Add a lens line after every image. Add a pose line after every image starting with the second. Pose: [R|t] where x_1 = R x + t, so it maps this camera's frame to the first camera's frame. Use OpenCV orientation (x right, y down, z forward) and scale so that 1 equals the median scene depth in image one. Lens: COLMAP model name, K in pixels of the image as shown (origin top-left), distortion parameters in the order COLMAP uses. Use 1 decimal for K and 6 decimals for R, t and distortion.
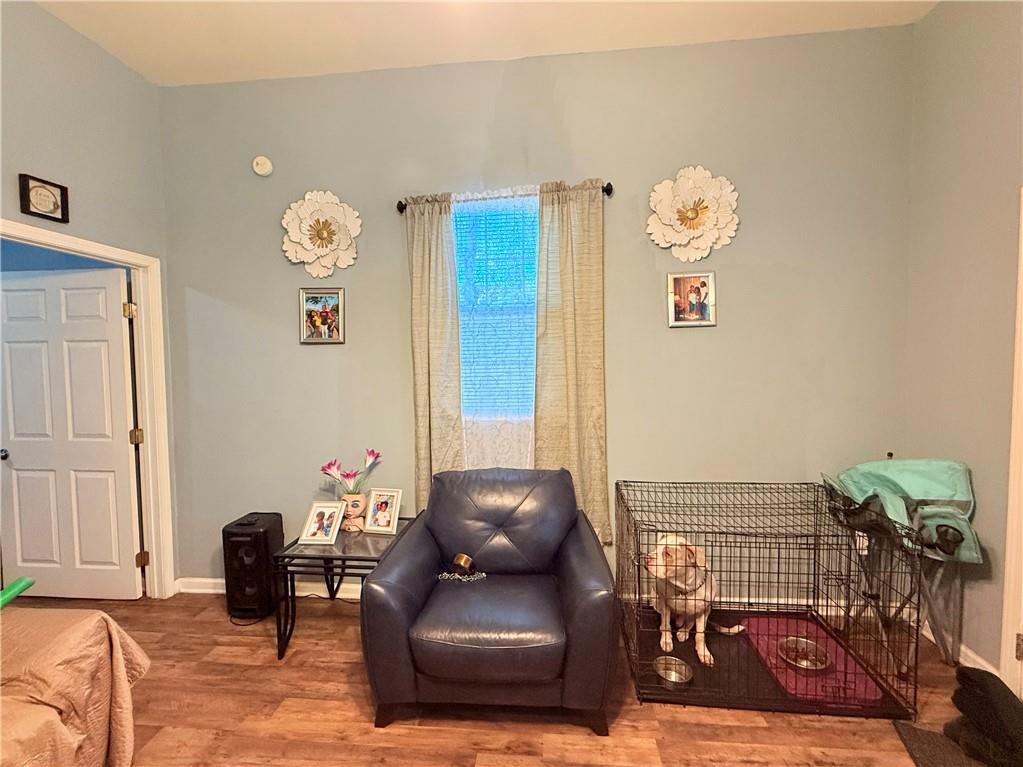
lens RADIAL K [[436.6, 0, 511.5], [0, 436.6, 383.5], [0, 0, 1]] dist [0.001064, 0.000095]
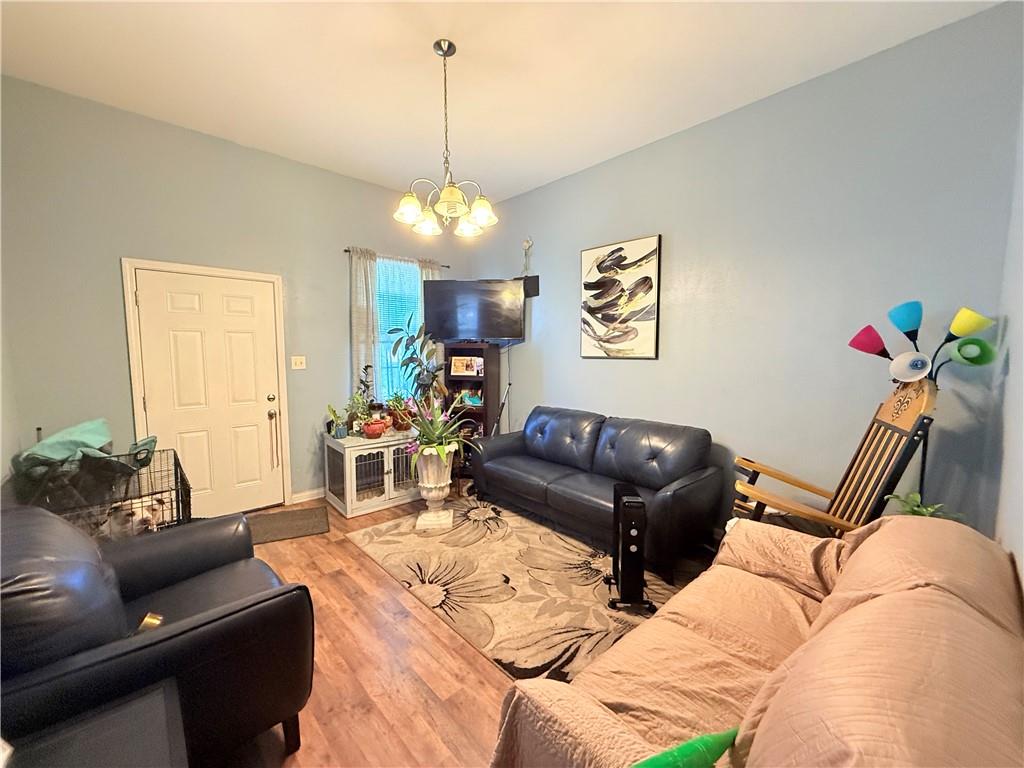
lens RADIAL K [[404.9, 0, 508.2], [0, 404.9, 384.6], [0, 0, 1]] dist [-0.000305, 0.000102]
pose [[-0.749177, -0.040313, 0.661142, -0.769627], [0.040540, 0.993484, 0.106516, -0.025080], [-0.661128, 0.106602, -0.742661, 0.832471]]
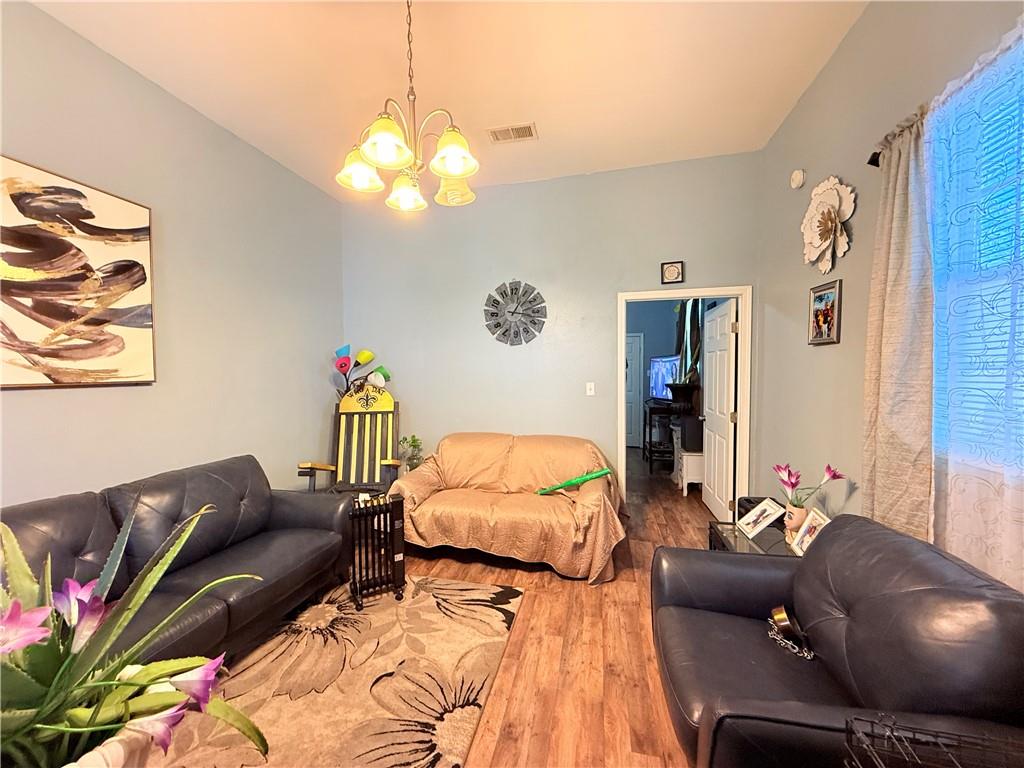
lens RADIAL K [[404.9, 0, 508.2], [0, 404.9, 384.6], [0, 0, 1]] dist [-0.000305, 0.000102]
pose [[-0.130540, 0.047490, -0.990305, 0.519713], [-0.037157, 0.997916, 0.052753, -0.025975], [0.990746, 0.043684, -0.128504, 0.454253]]
